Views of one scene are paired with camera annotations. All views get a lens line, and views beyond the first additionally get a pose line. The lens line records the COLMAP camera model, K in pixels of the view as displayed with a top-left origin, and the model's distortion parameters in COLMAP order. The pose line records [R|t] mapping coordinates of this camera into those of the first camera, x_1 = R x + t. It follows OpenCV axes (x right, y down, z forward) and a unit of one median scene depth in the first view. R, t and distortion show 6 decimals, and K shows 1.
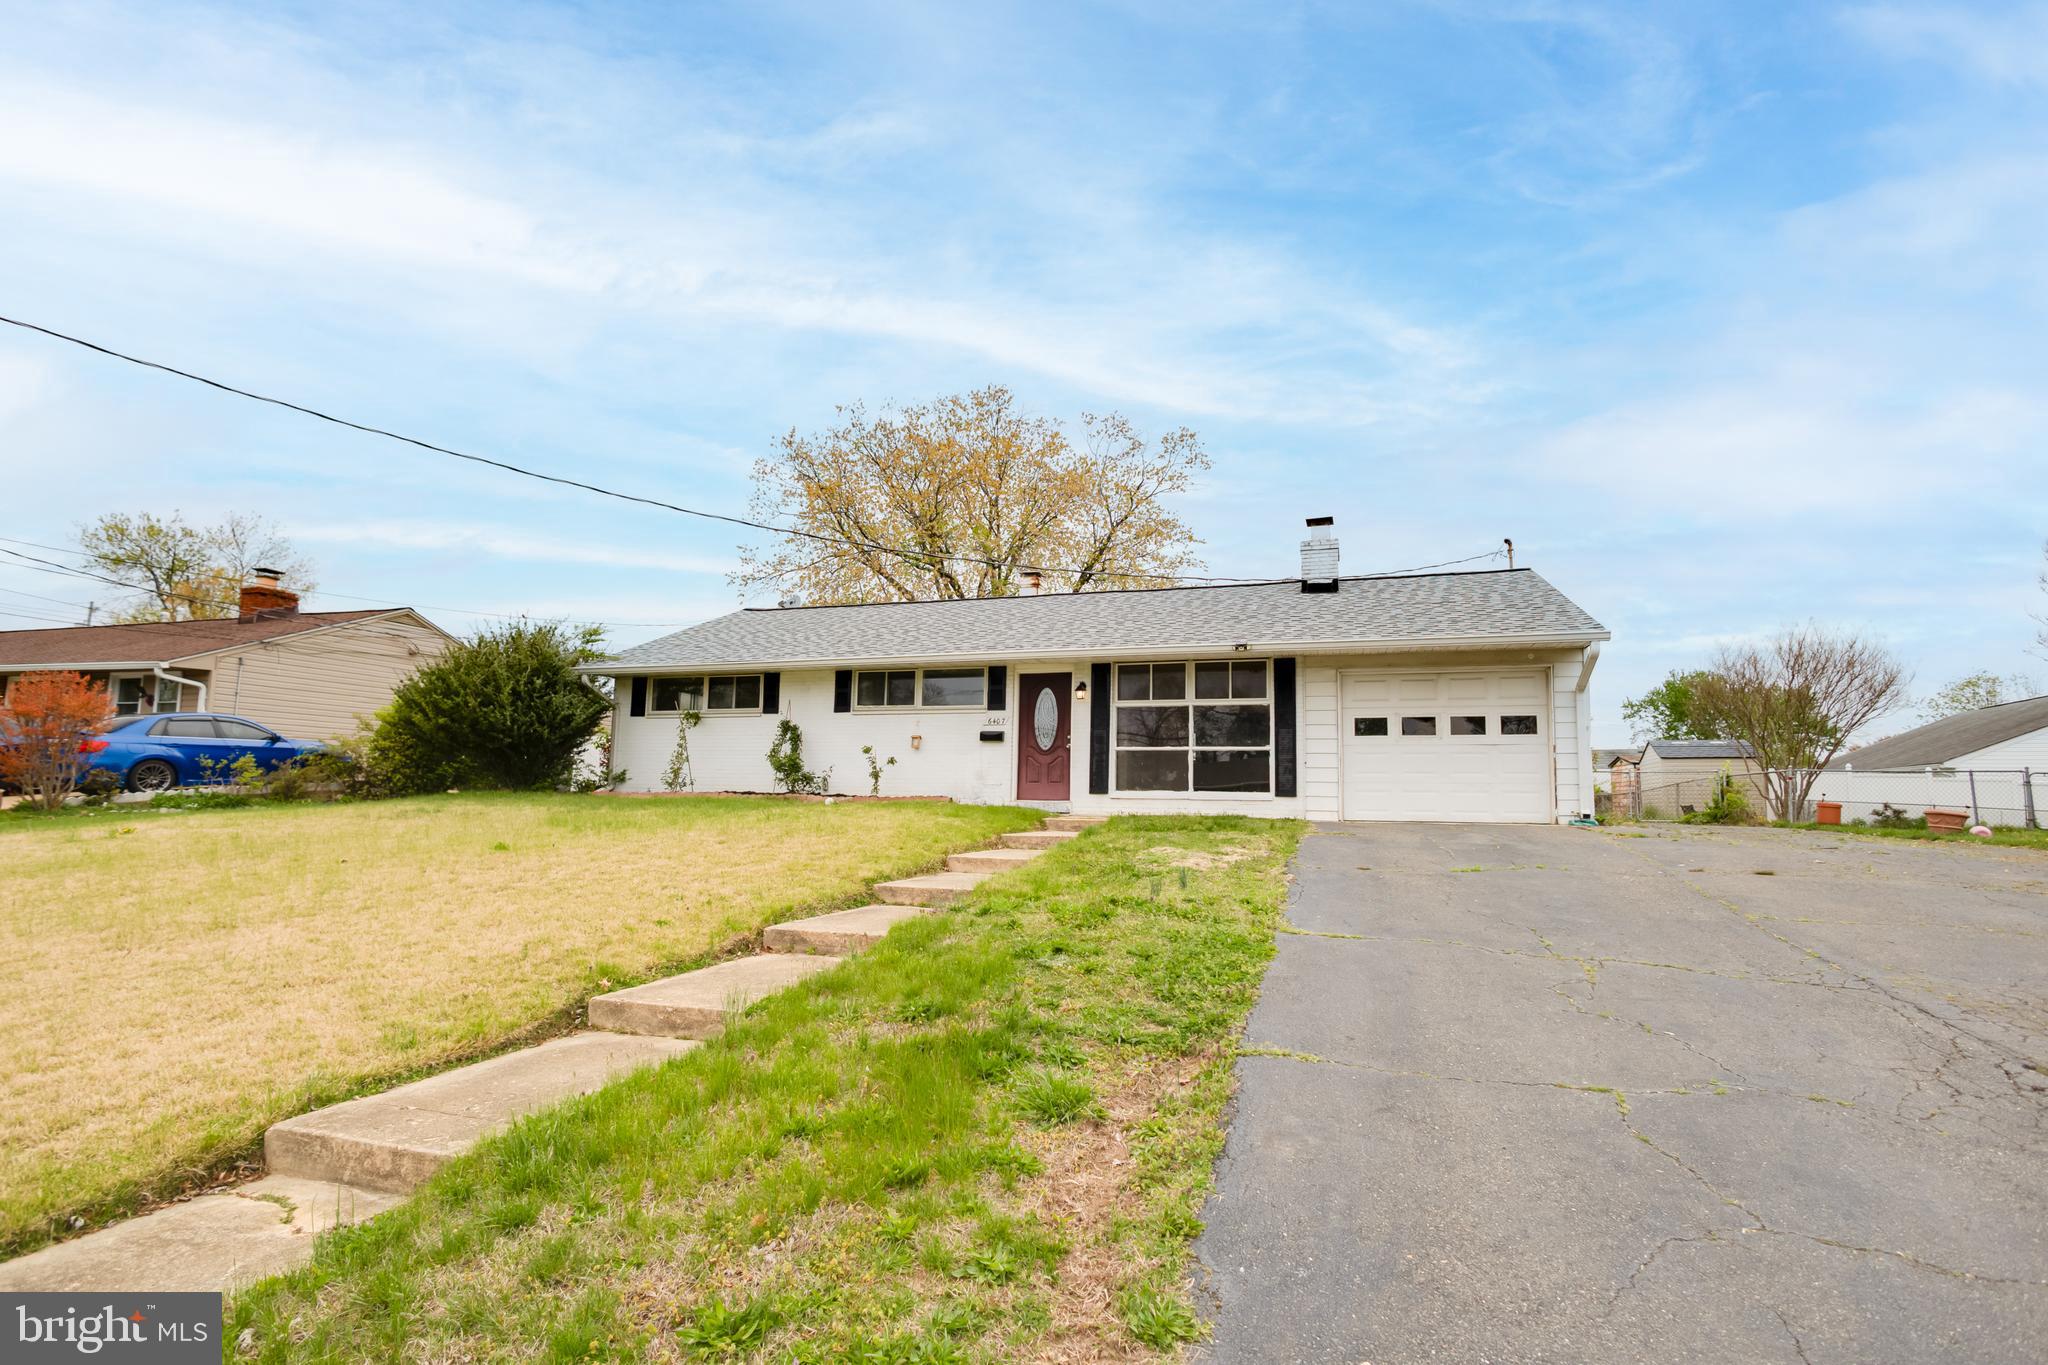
lens RADIAL K [[956.0, 0, 1024.0], [0, 956.0, 682.5], [0, 0, 1]] dist [0.030733, -0.000461]
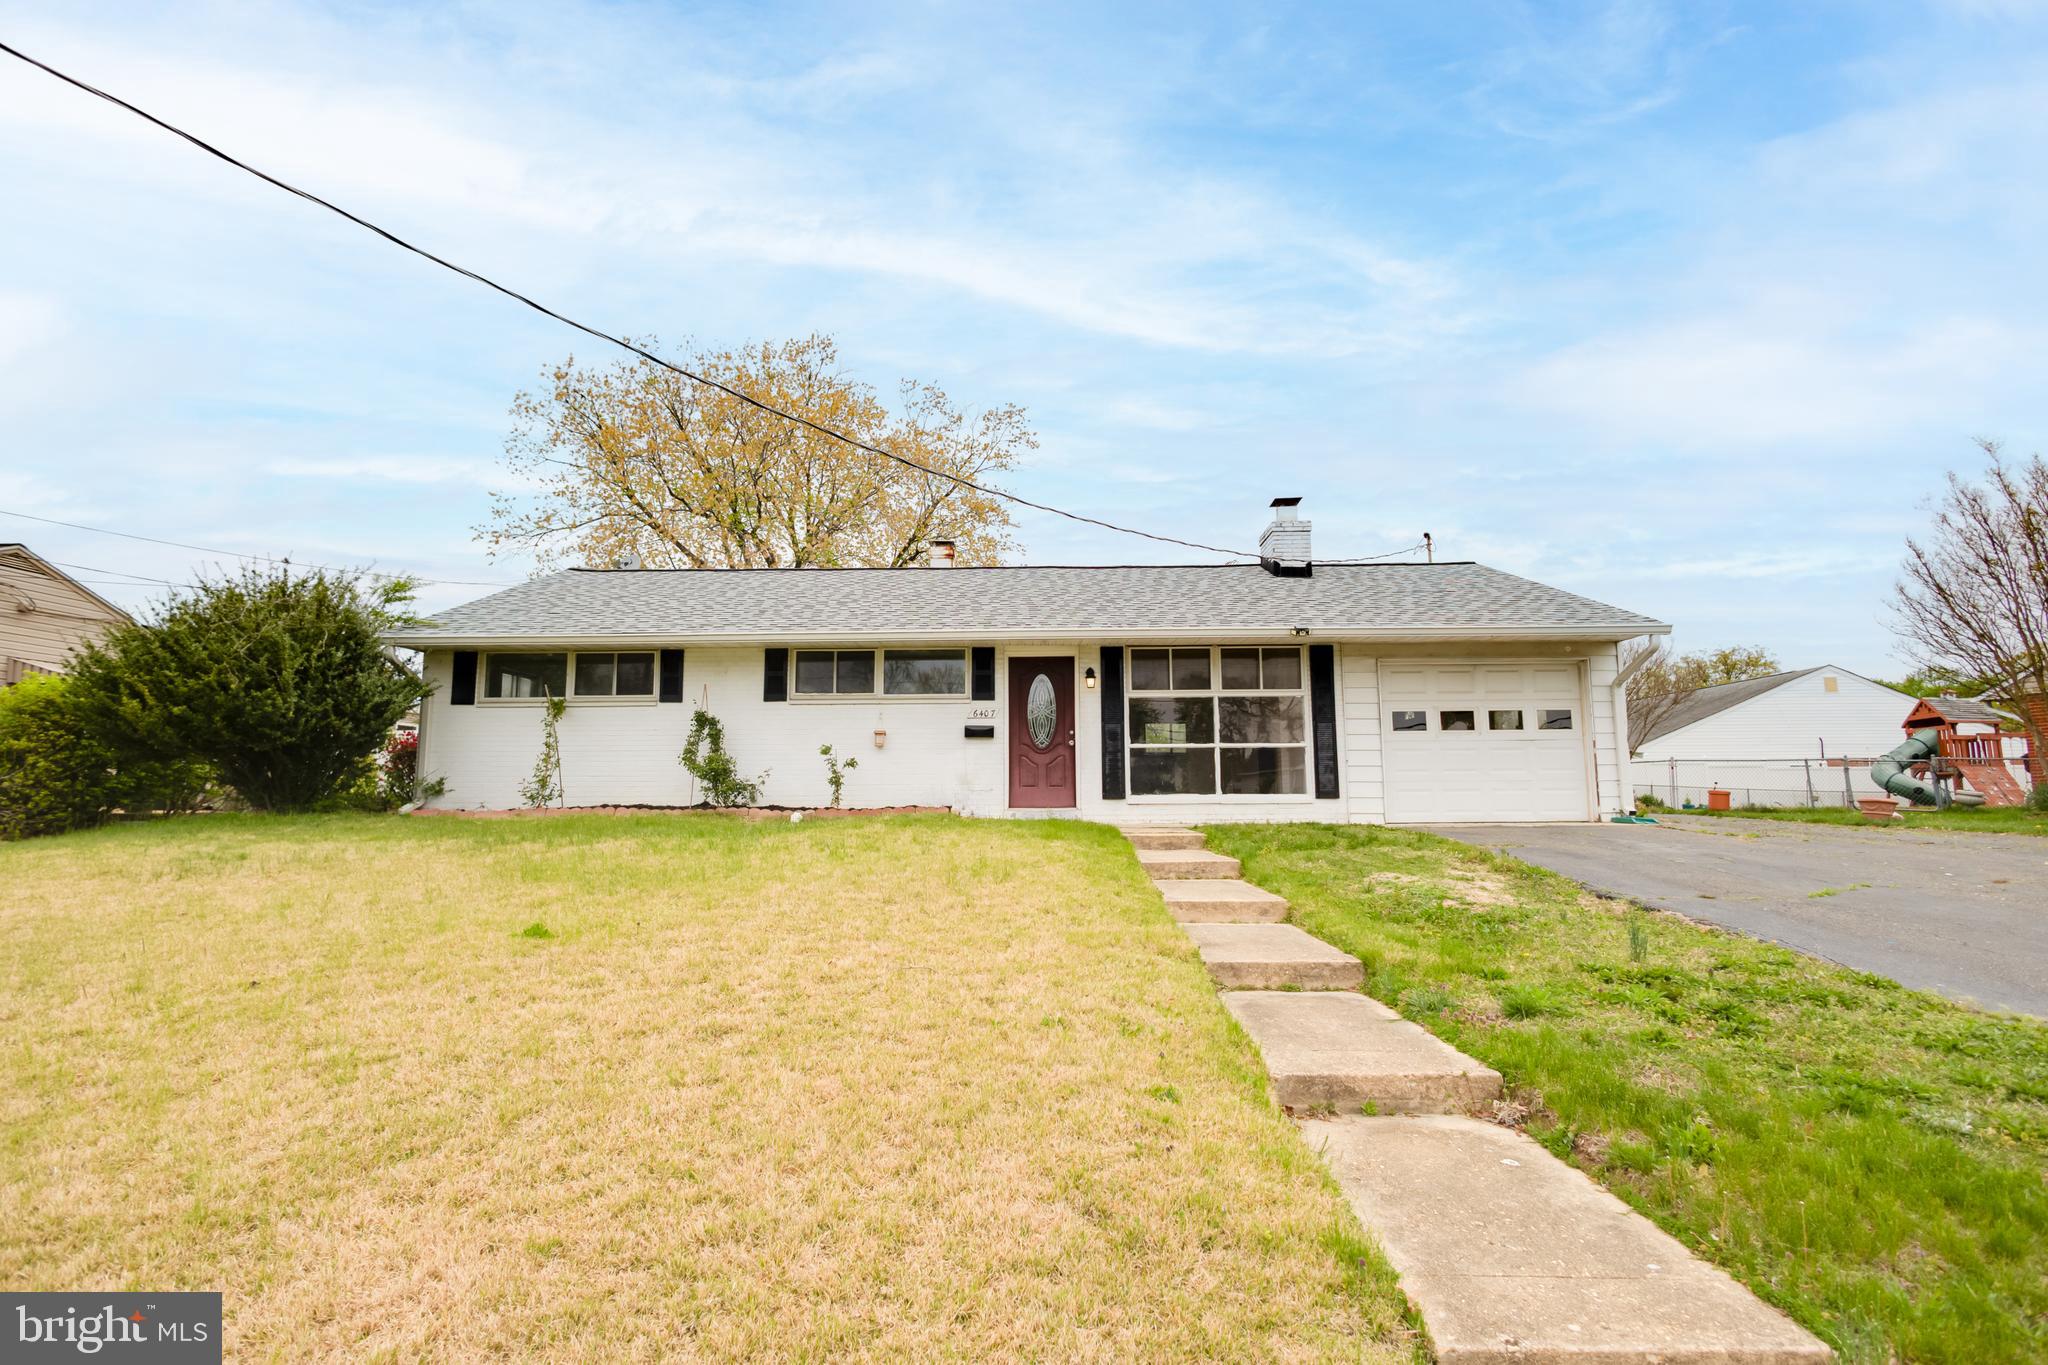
lens RADIAL K [[958.3, 0, 1024.0], [0, 958.3, 682.5], [0, 0, 1]] dist [0.019321, -0.000335]
pose [[0.955918, 0.012396, 0.293372, -0.237856], [-0.015803, 0.999832, 0.009245, 0.005290], [-0.293209, -0.013473, 0.955954, 0.195214]]
